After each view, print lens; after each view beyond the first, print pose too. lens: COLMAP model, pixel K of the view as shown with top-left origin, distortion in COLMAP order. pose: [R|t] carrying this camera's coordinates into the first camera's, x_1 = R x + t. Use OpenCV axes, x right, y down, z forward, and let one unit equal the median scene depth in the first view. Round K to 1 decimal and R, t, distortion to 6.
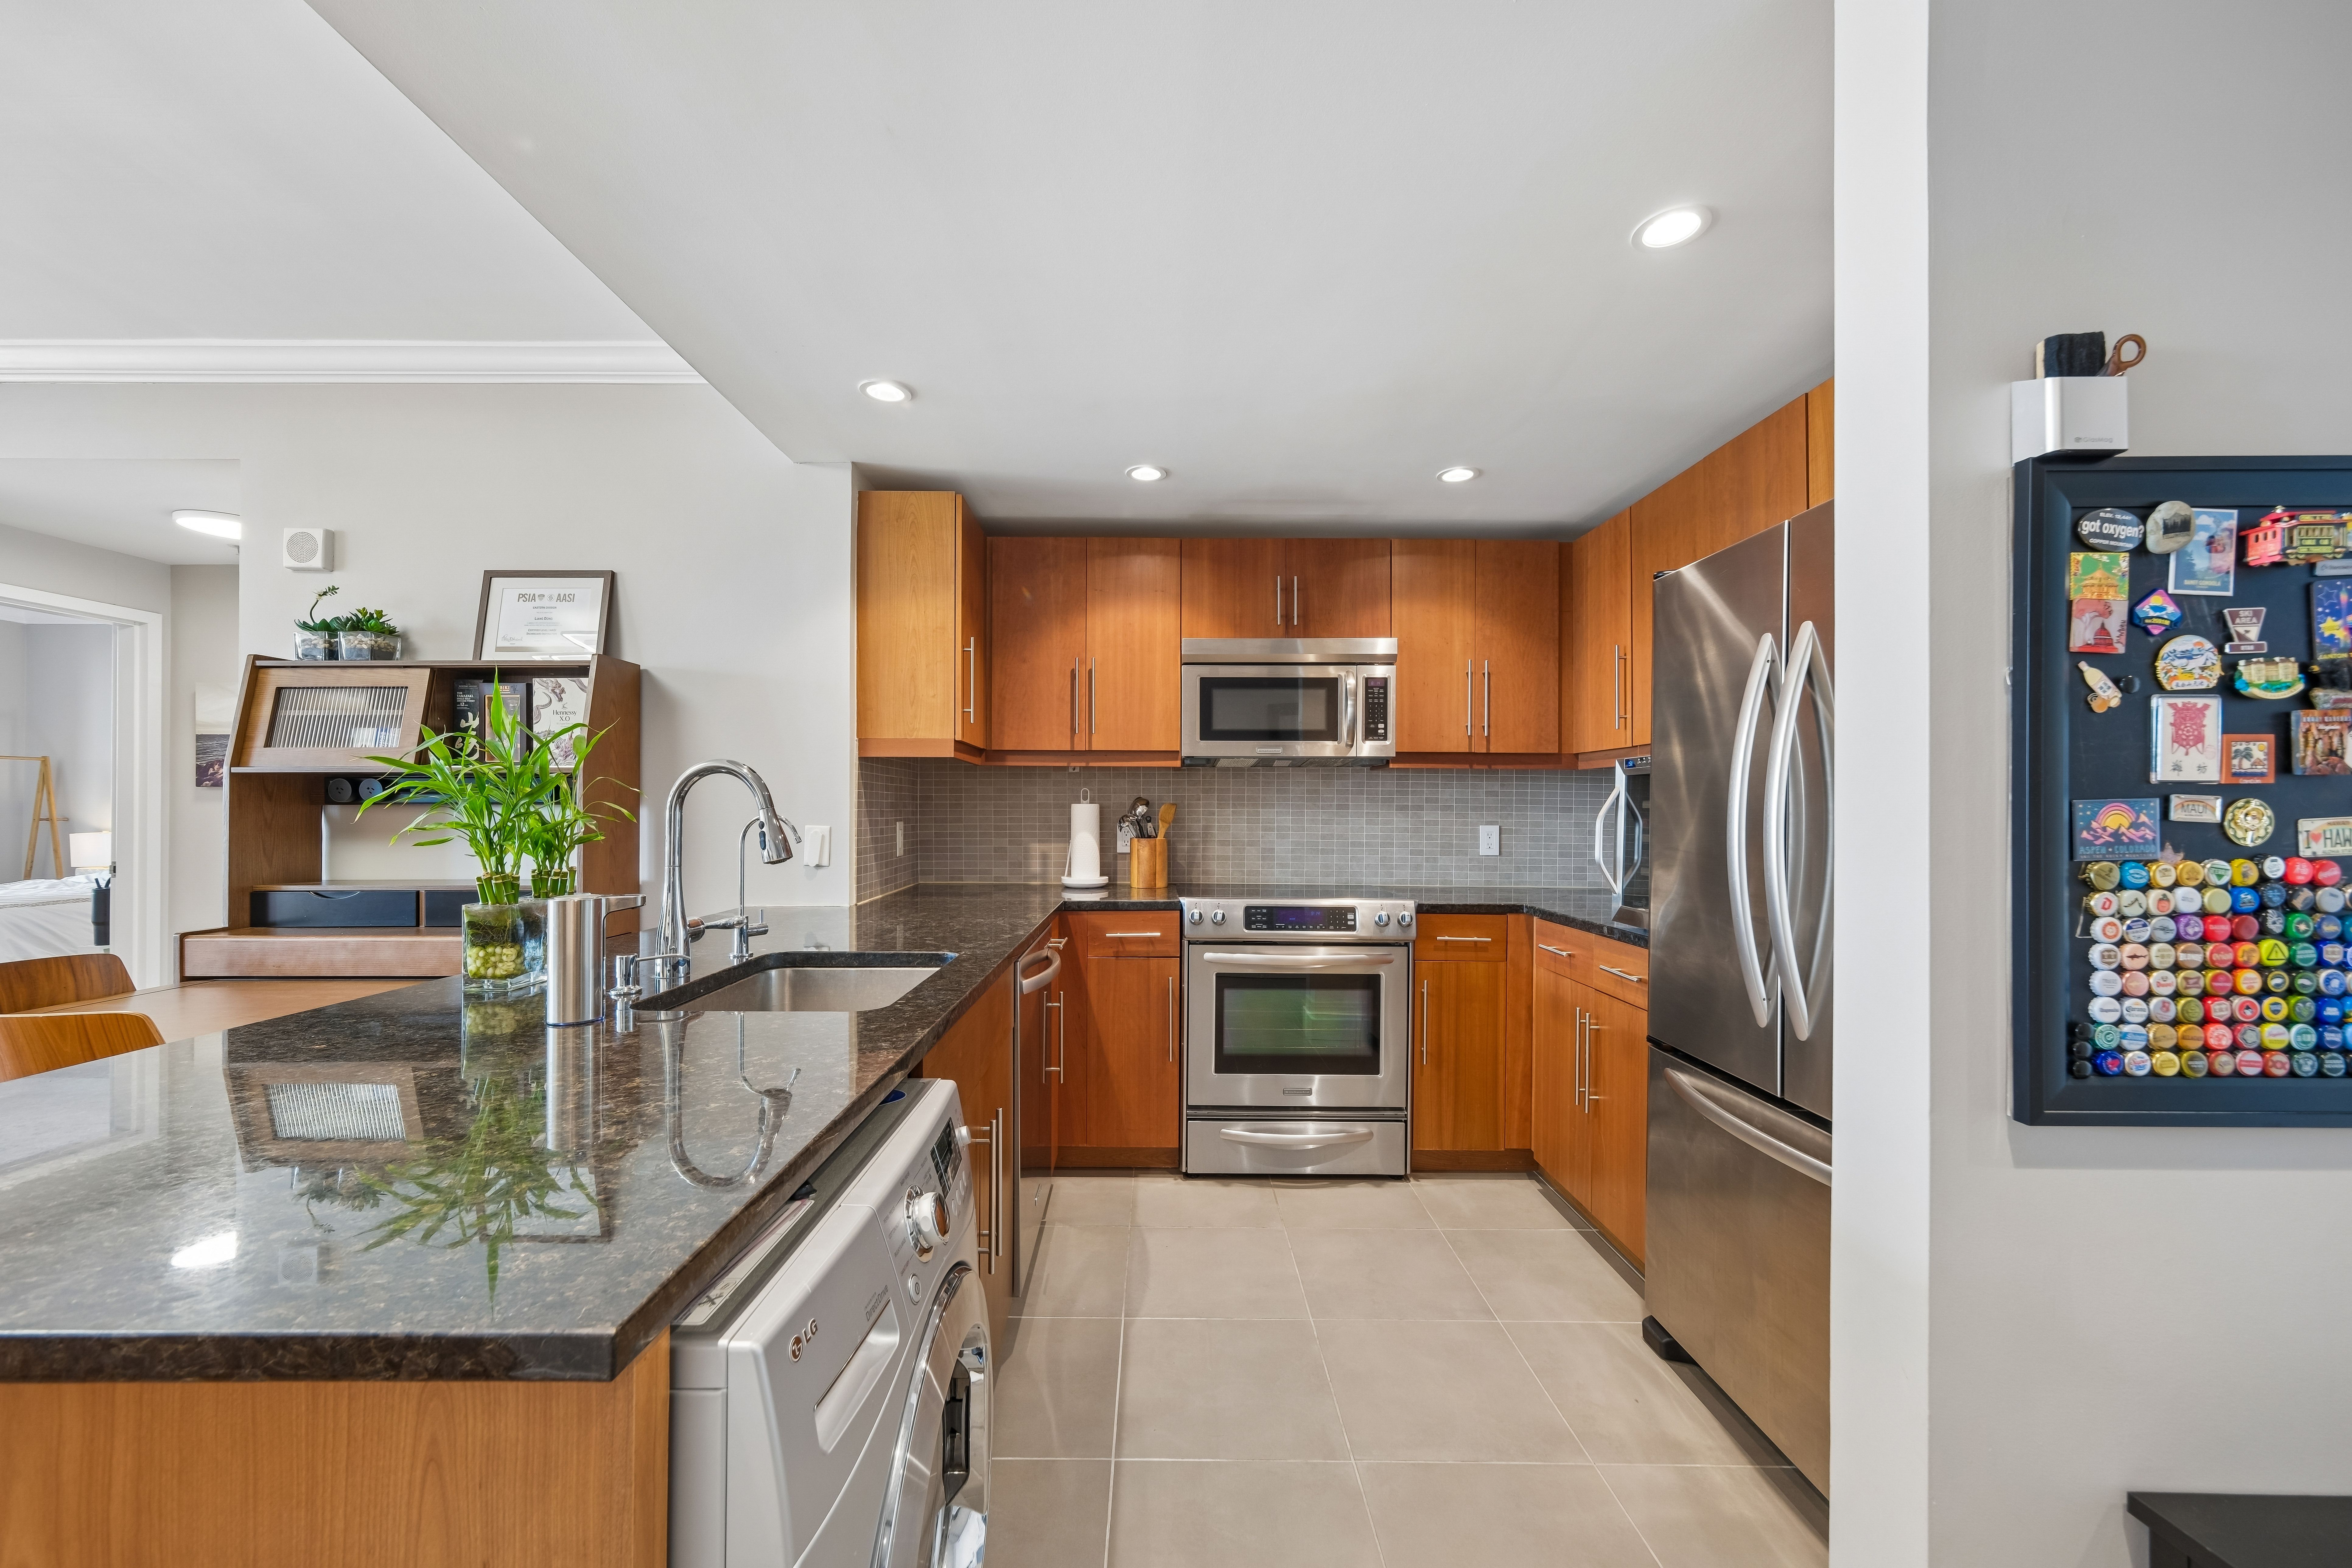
lens RADIAL K [[873.2, 0, 1167.7], [0, 873.2, 805.9], [0, 0, 1]] dist [0.000202, 0.000118]
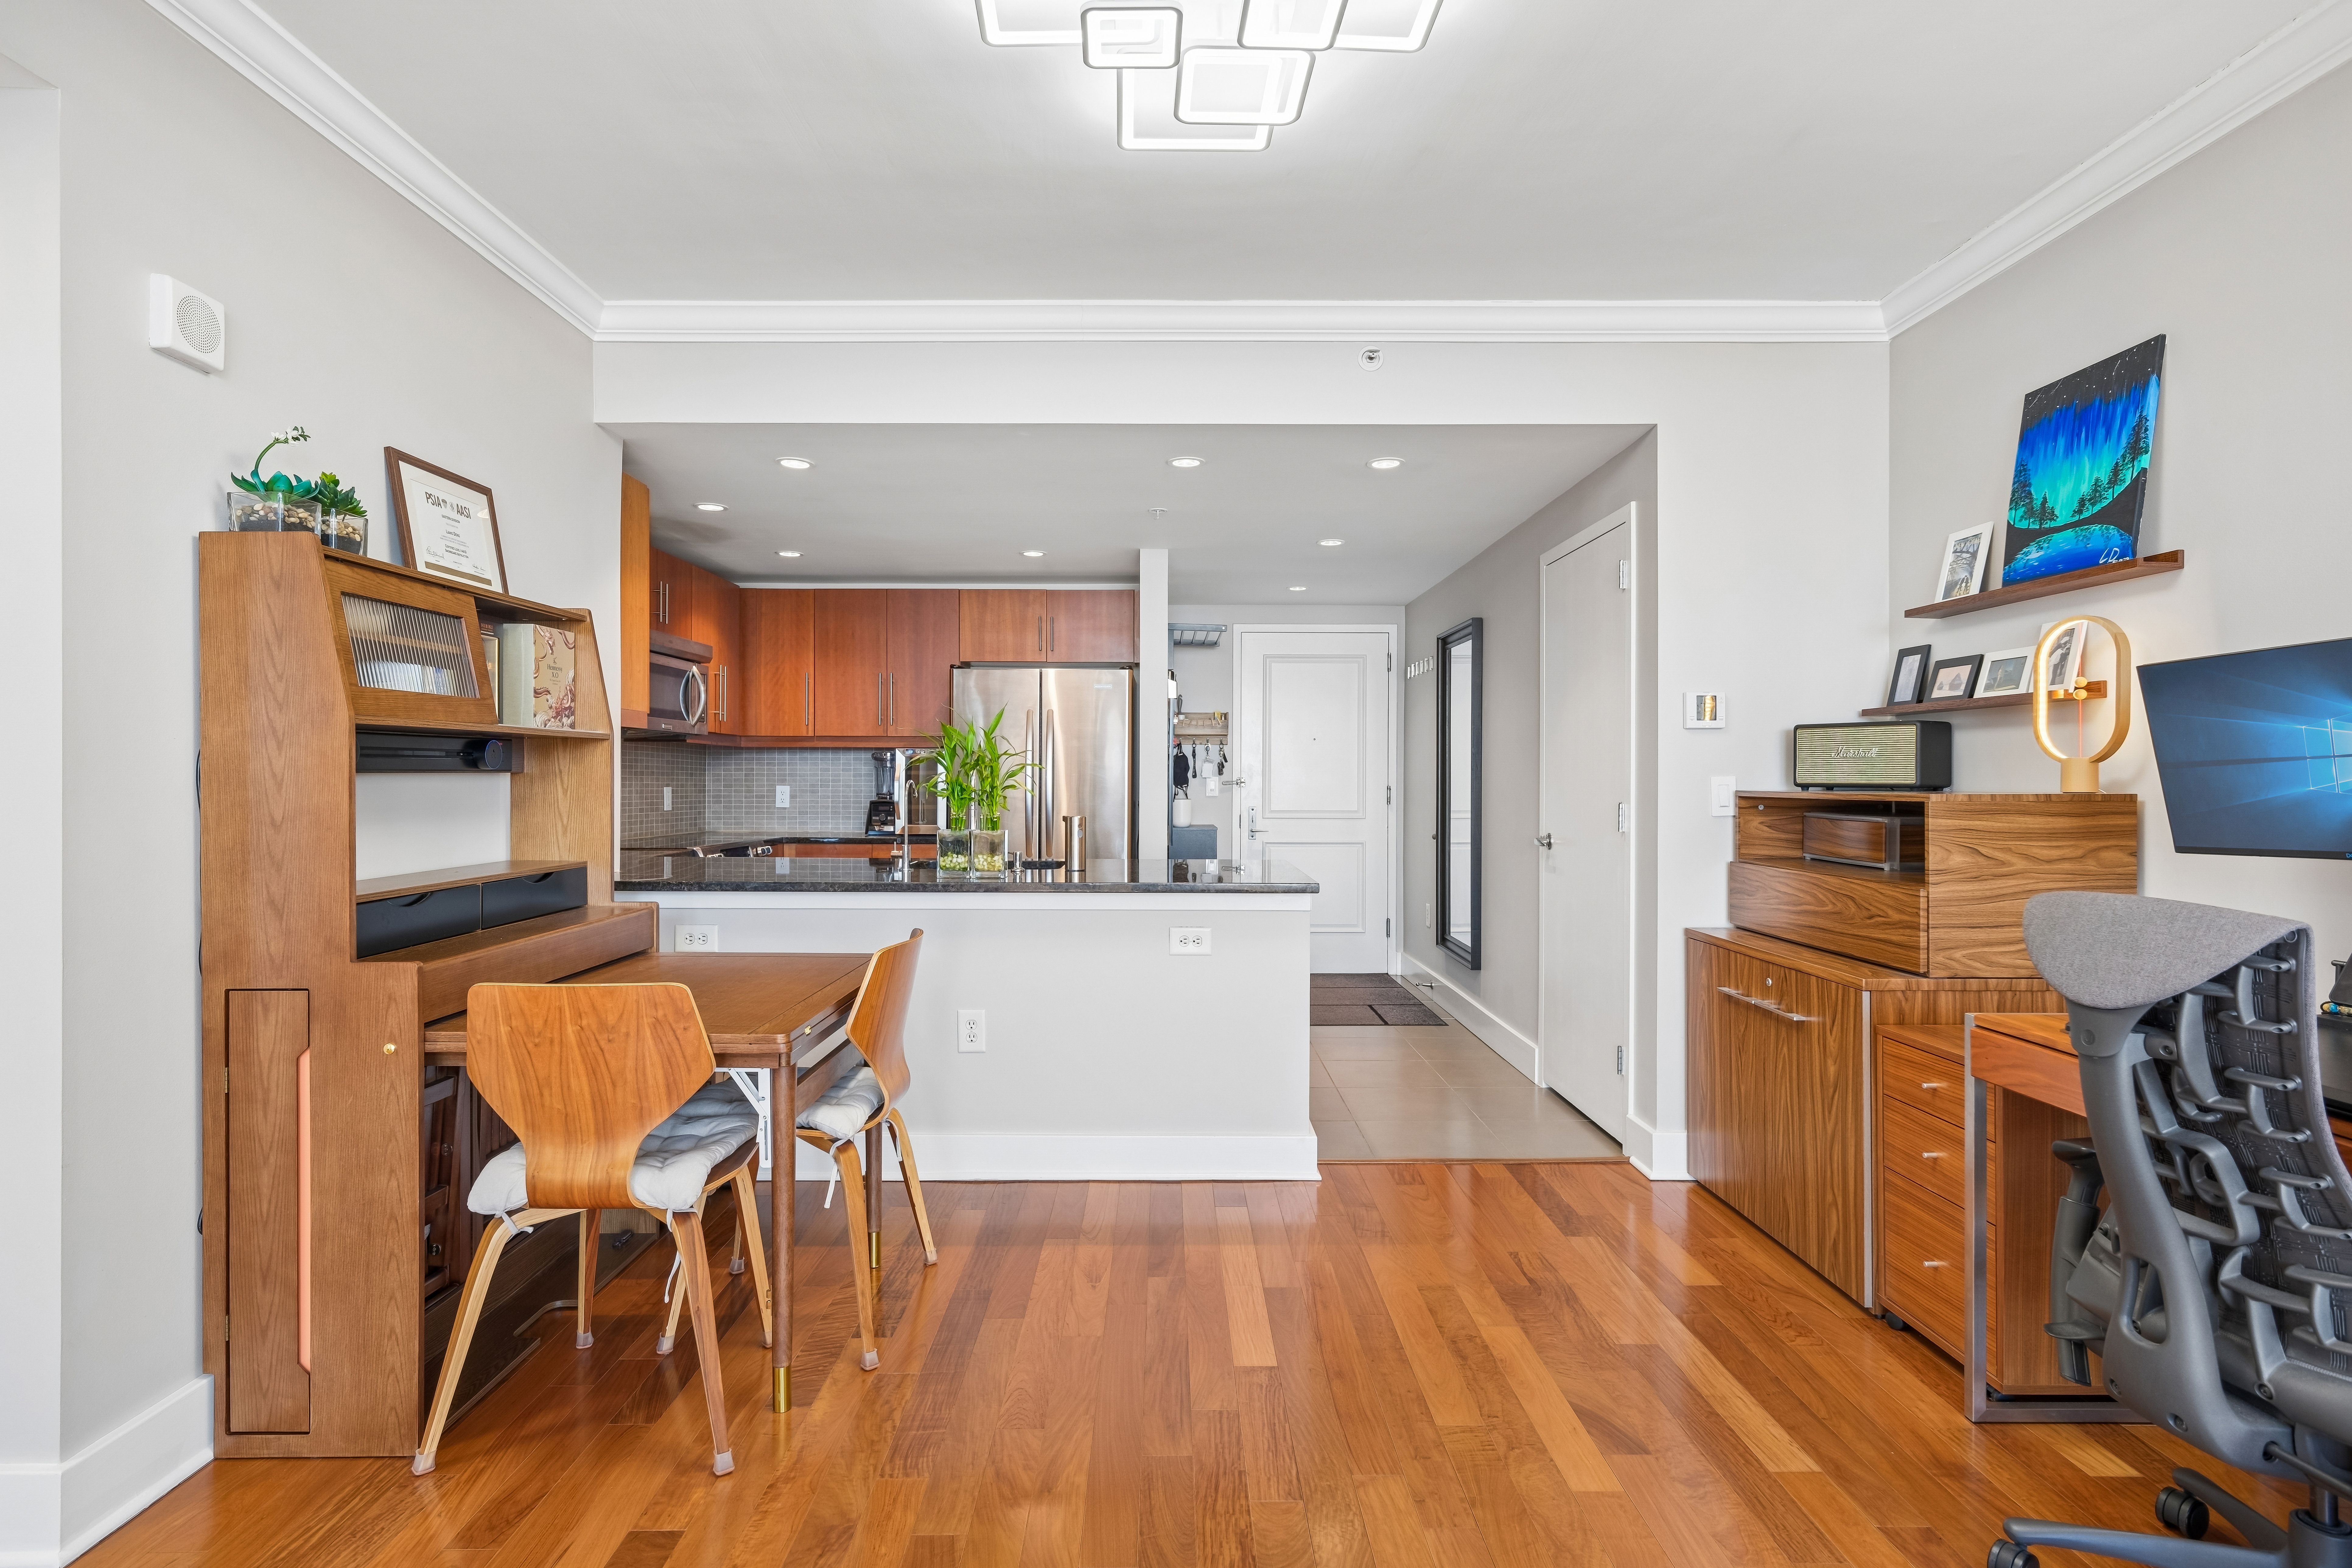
lens RADIAL K [[1170.5, 0, 1176.0], [0, 1170.5, 784.0], [0, 0, 1]] dist [0.001842, 0.000813]
pose [[-0.009745, -0.011756, 0.999883, -1.626329], [-0.004930, 0.999919, 0.011709, -0.006047], [-0.999940, -0.004815, -0.009803, 0.334338]]
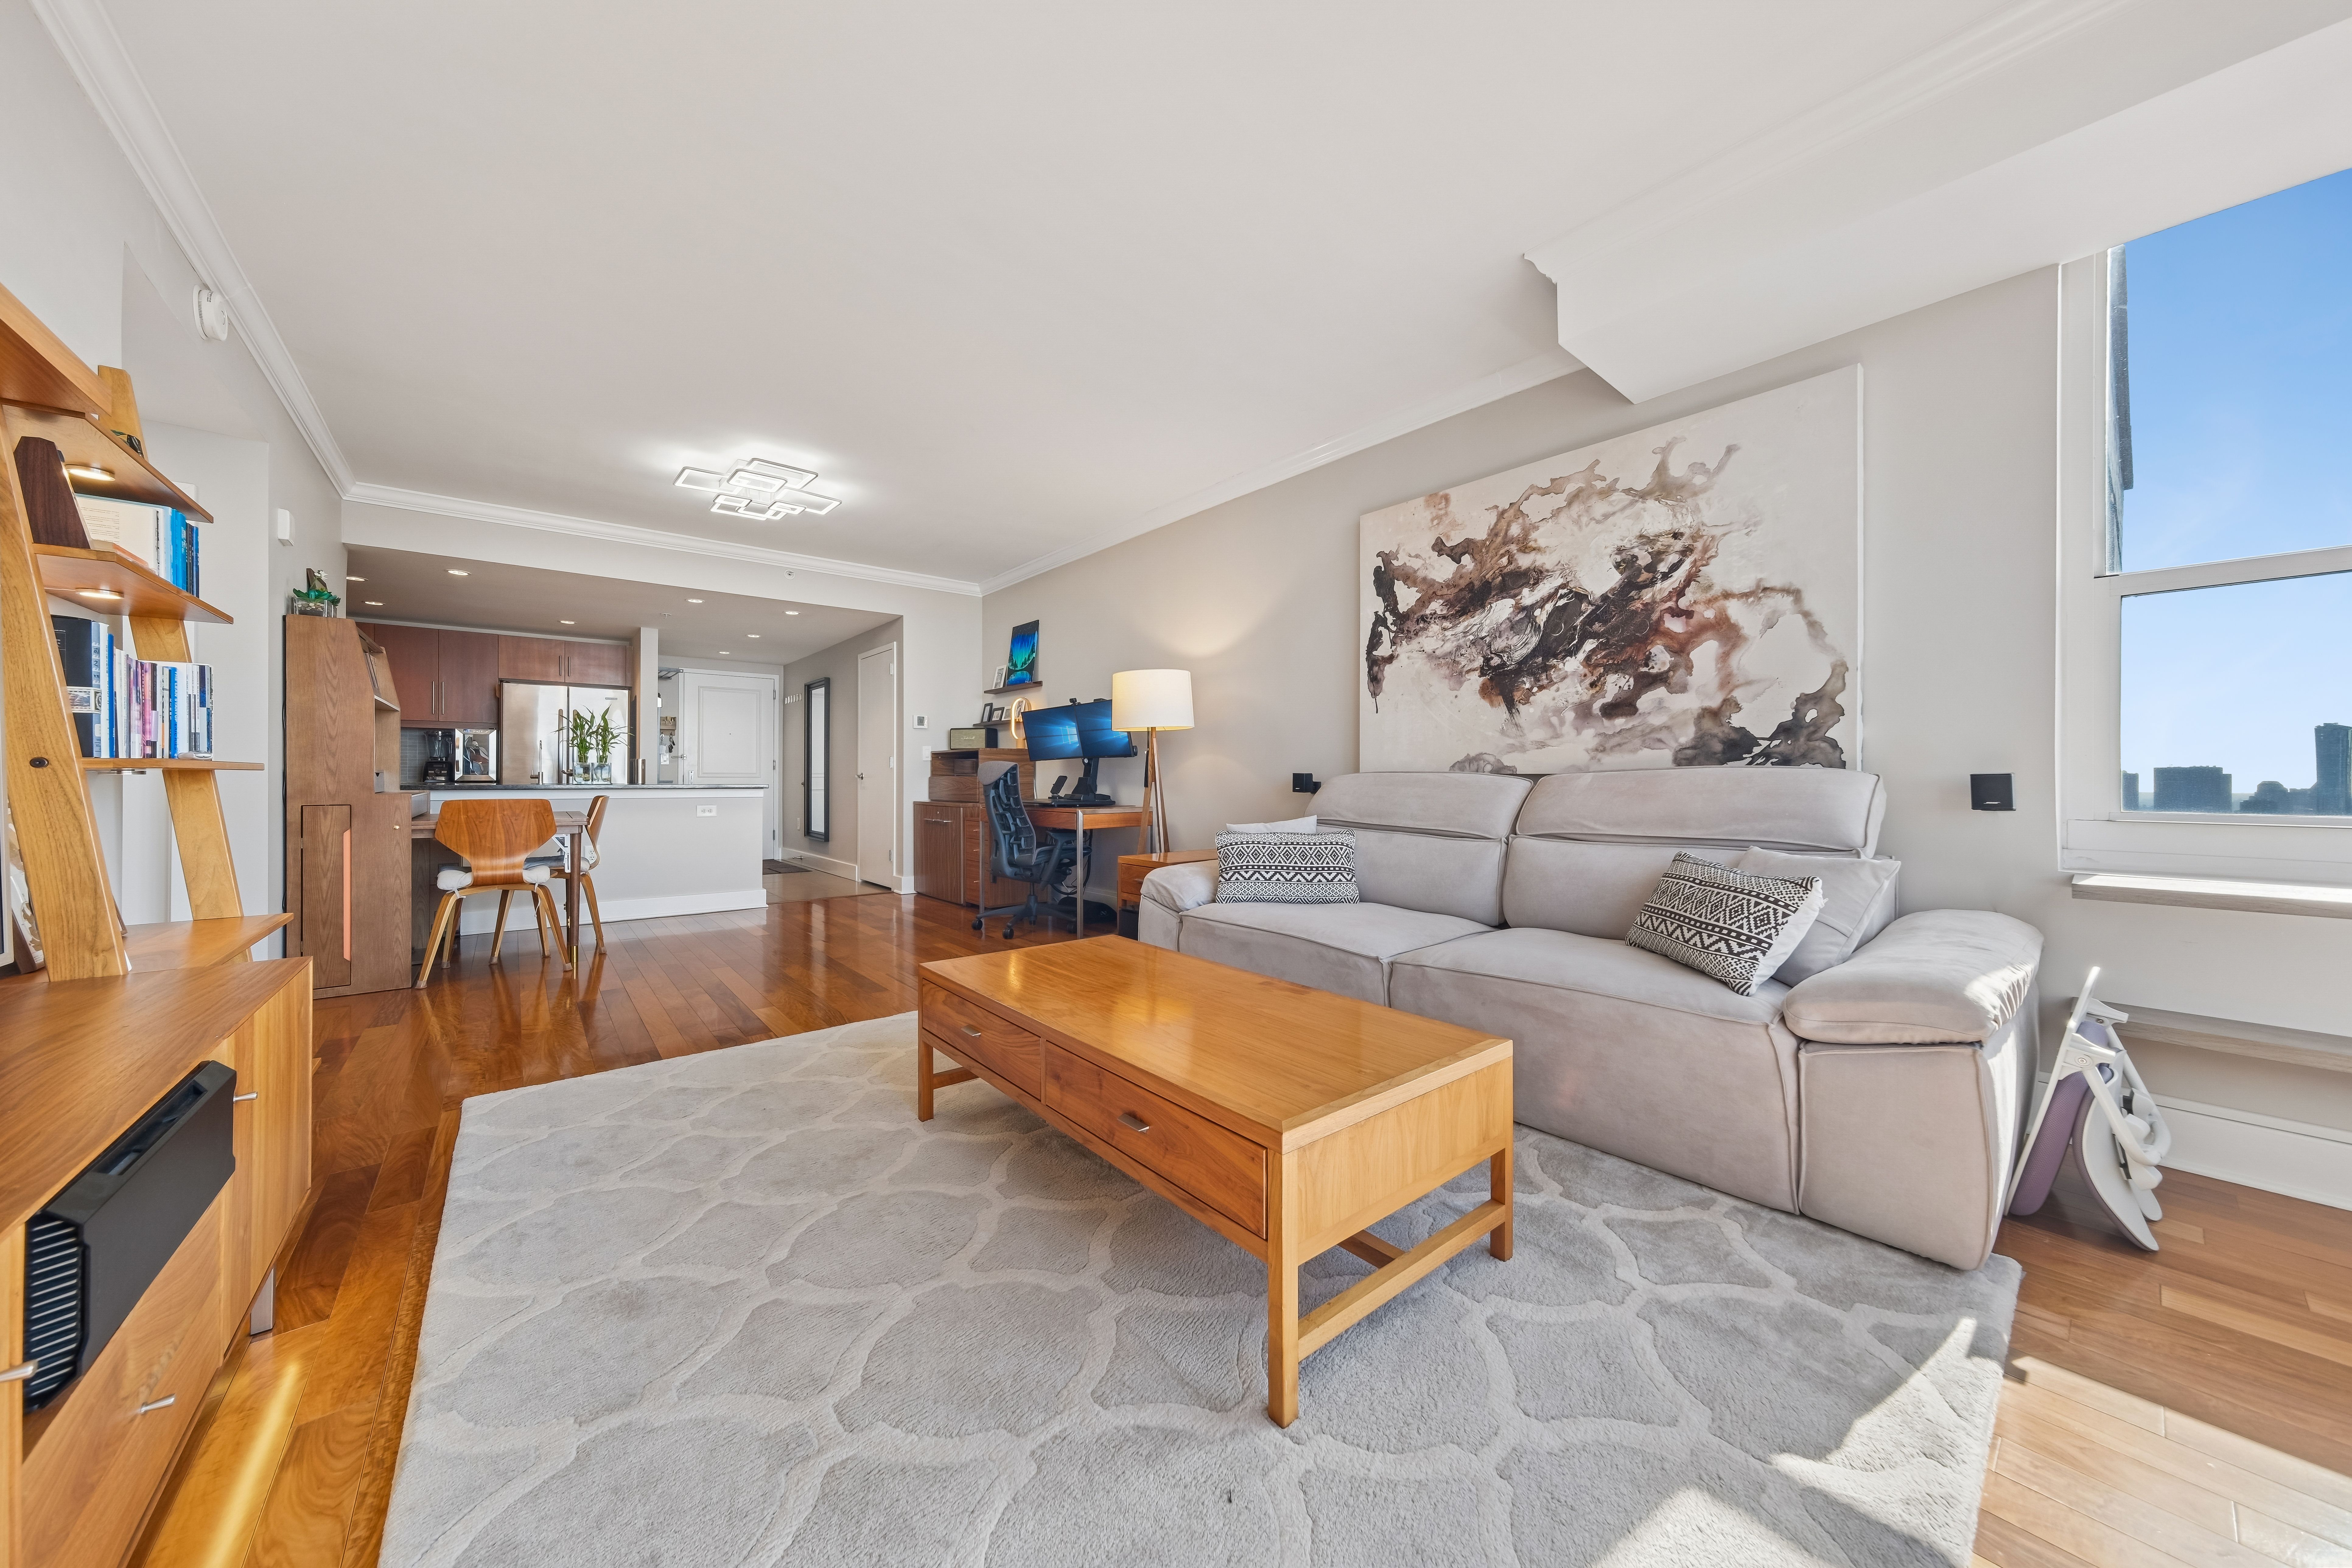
lens RADIAL K [[800.9, 0, 1176.8], [0, 800.9, 775.8], [0, 0, 1]] dist [-0.008394, 0.005061]
pose [[-0.642023, -0.003088, 0.766679, -2.673203], [-0.006440, 0.999978, -0.001365, 0.084231], [-0.766658, -0.005814, -0.642029, 0.689960]]
